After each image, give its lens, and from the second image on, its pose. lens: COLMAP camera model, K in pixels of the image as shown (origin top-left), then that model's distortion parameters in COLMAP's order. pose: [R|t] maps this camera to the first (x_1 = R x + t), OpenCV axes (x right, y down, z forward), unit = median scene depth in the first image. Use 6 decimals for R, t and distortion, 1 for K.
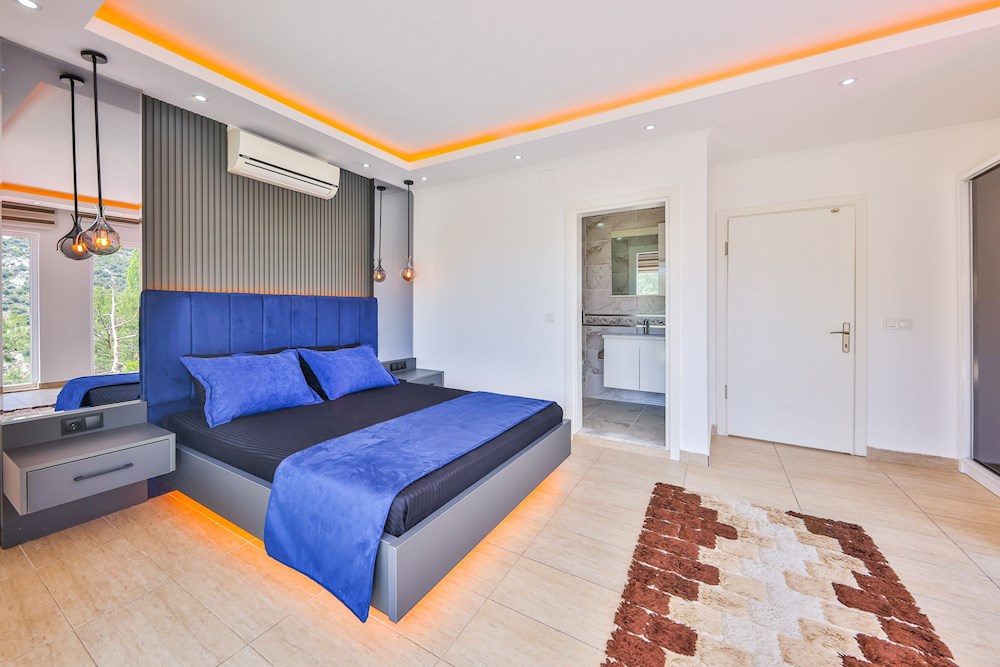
lens RADIAL K [[378.3, 0, 499.5], [0, 378.3, 304.4], [0, 0, 1]] dist [0.000253, 0.000006]
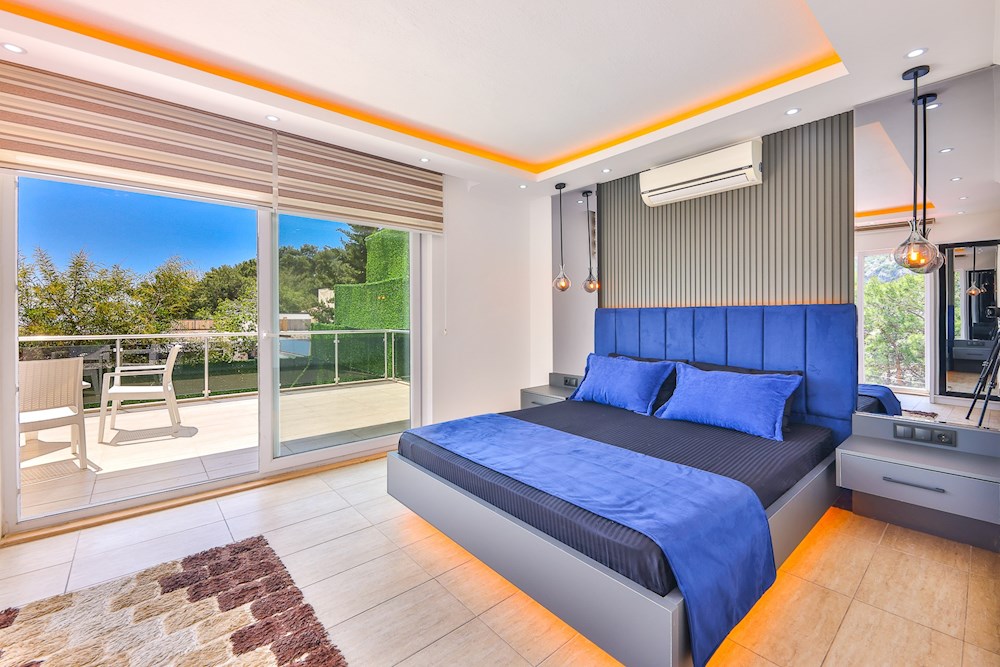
lens RADIAL K [[383.1, 0, 513.0], [0, 383.1, 320.7], [0, 0, 1]] dist [-0.018738, -0.000004]
pose [[-0.278562, 0.006992, -0.960393, 0.540426], [0.010194, 0.999939, 0.004324, 0.002180], [0.960364, -0.008586, -0.278616, 0.855342]]
